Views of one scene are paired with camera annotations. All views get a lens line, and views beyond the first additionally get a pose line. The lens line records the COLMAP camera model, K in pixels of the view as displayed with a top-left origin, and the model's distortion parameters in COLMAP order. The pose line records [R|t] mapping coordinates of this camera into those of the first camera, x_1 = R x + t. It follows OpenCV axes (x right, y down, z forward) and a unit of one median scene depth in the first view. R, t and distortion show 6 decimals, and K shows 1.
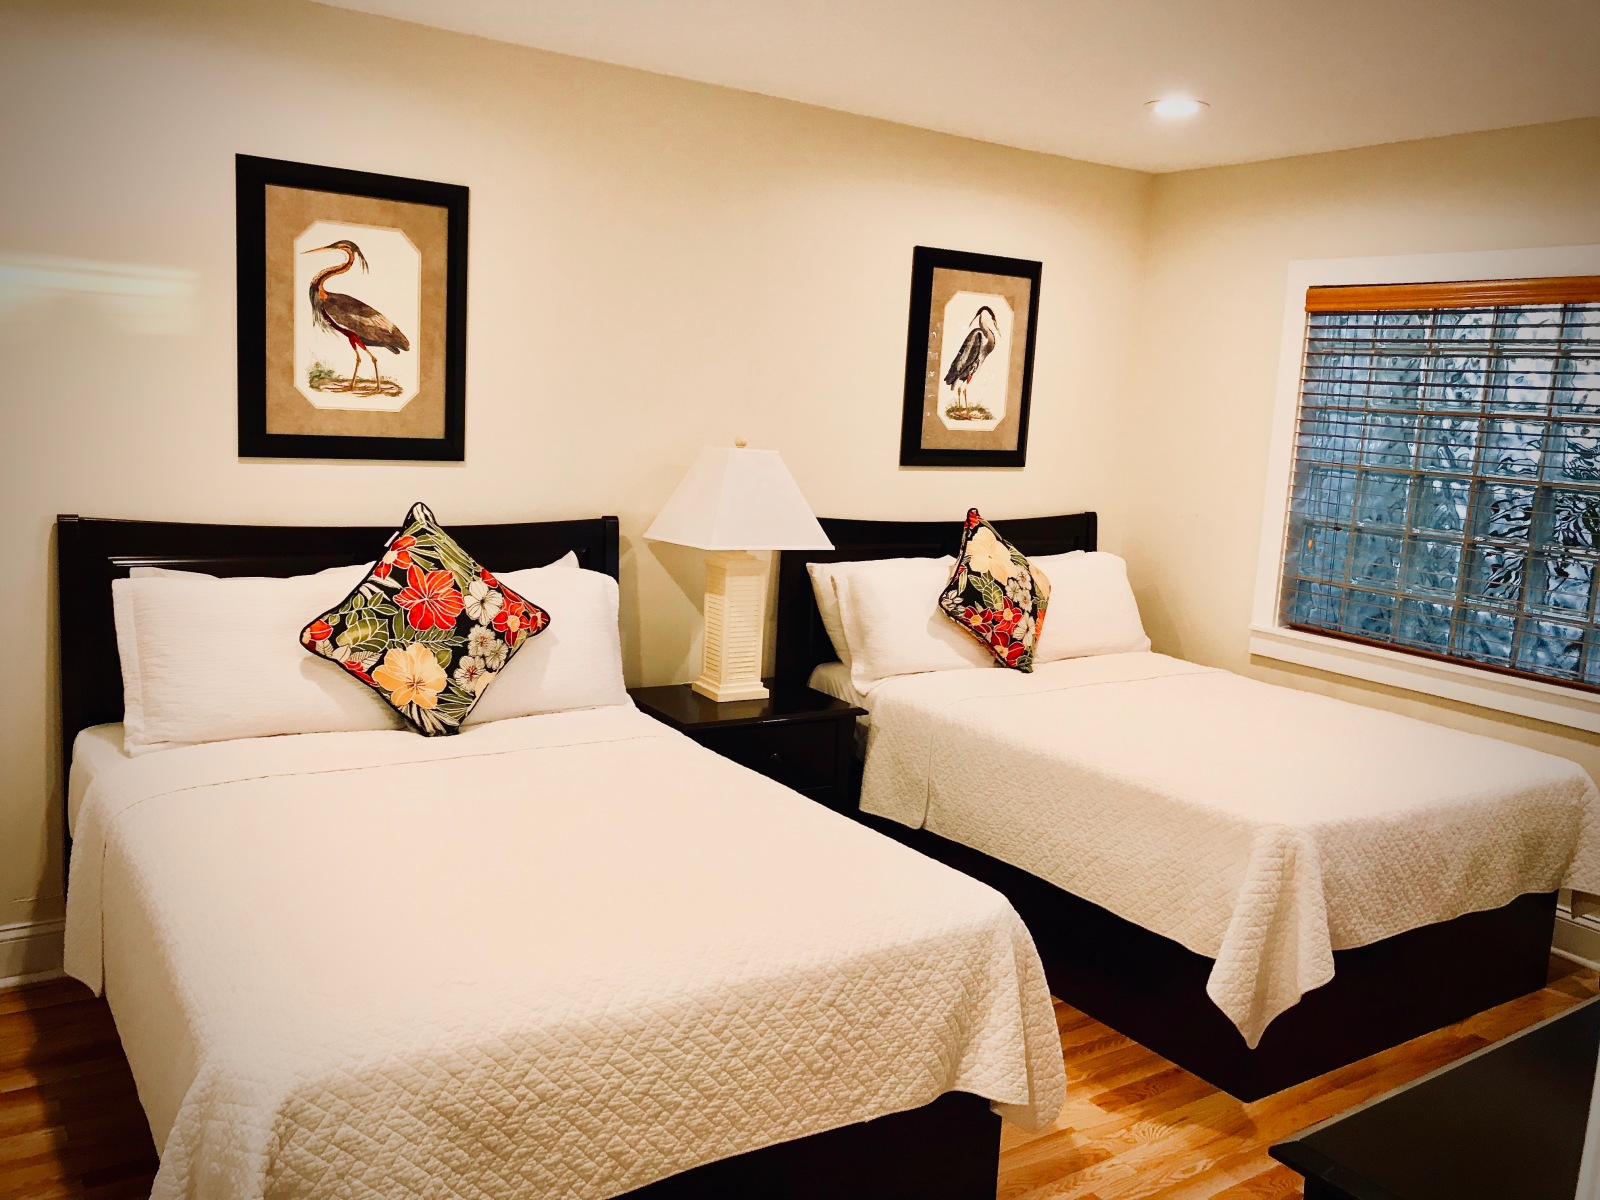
lens RADIAL K [[1298.1, 0, 797.3], [0, 1298.1, 591.4], [0, 0, 1]] dist [0.010959, -0.011883]
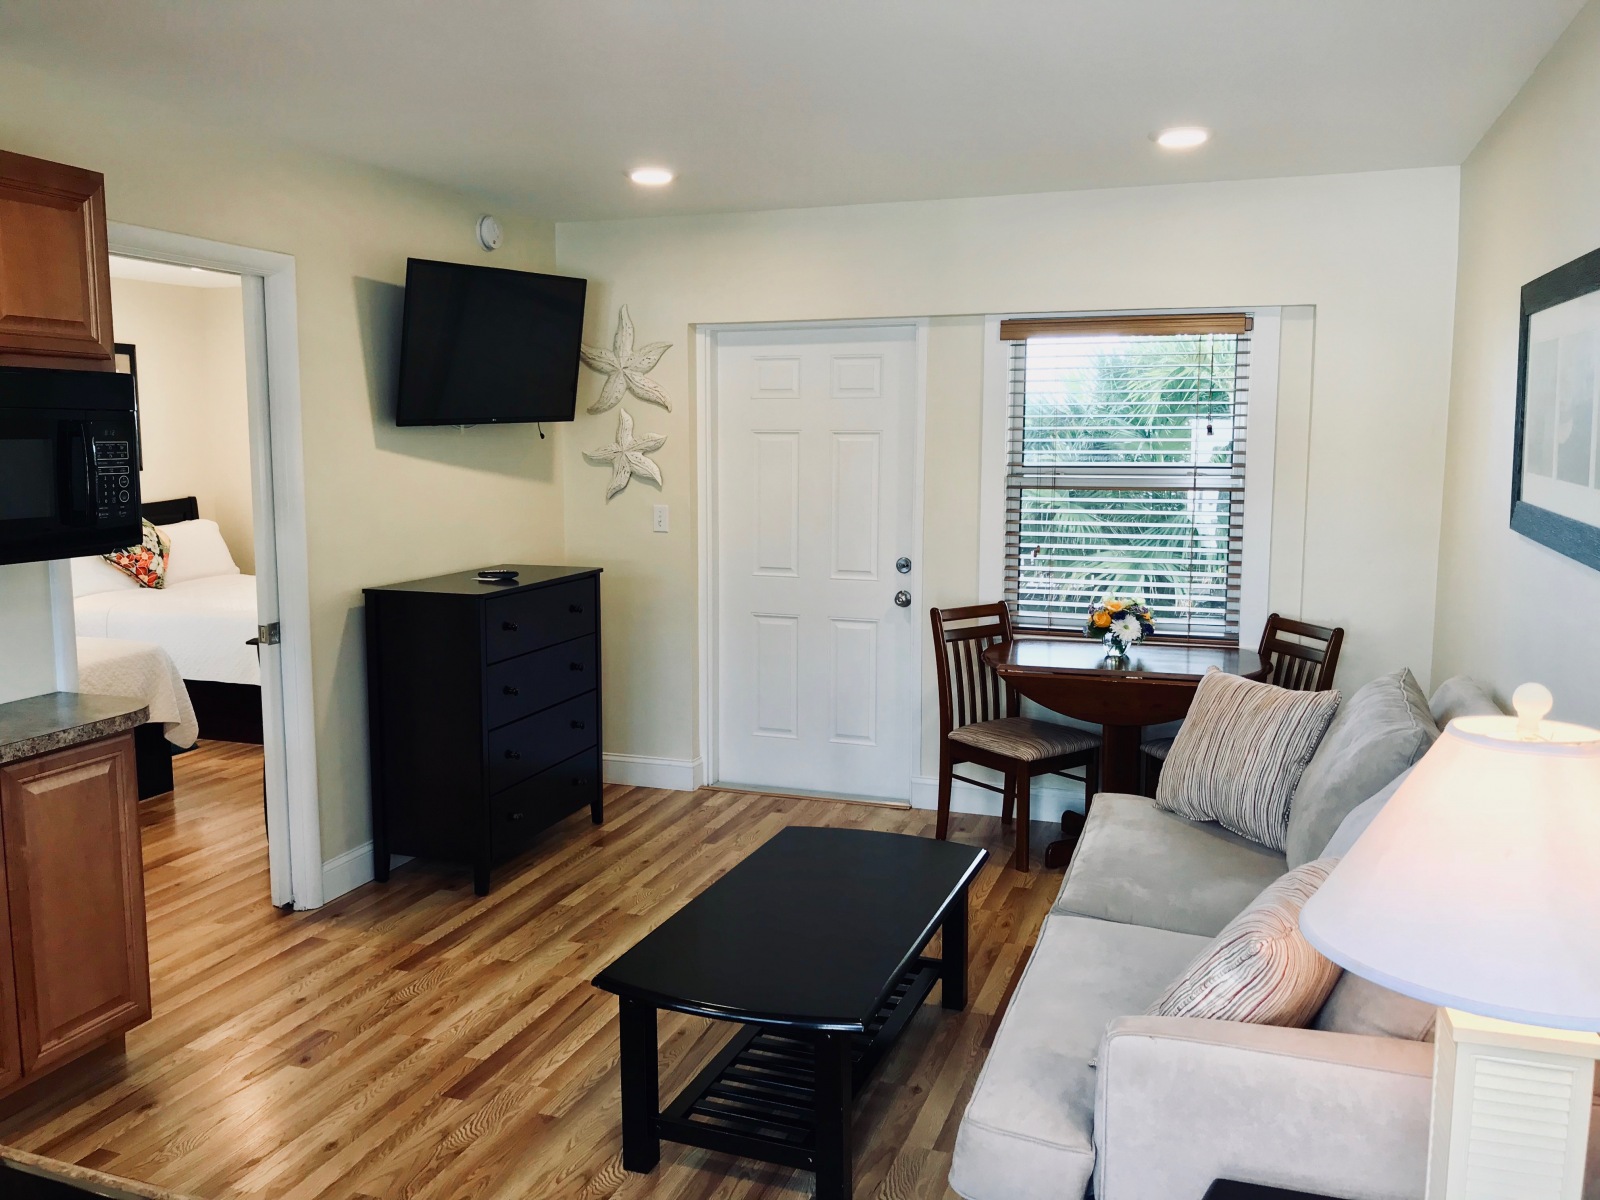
lens RADIAL K [[1298.1, 0, 799.0], [0, 1298.1, 595.4], [0, 0, 1]] dist [0.010959, -0.011883]
pose [[0.801980, -0.120528, 0.585065, -0.206829], [0.124780, 0.991627, 0.033241, 0.159125], [-0.584173, 0.046346, 0.810305, -1.186330]]
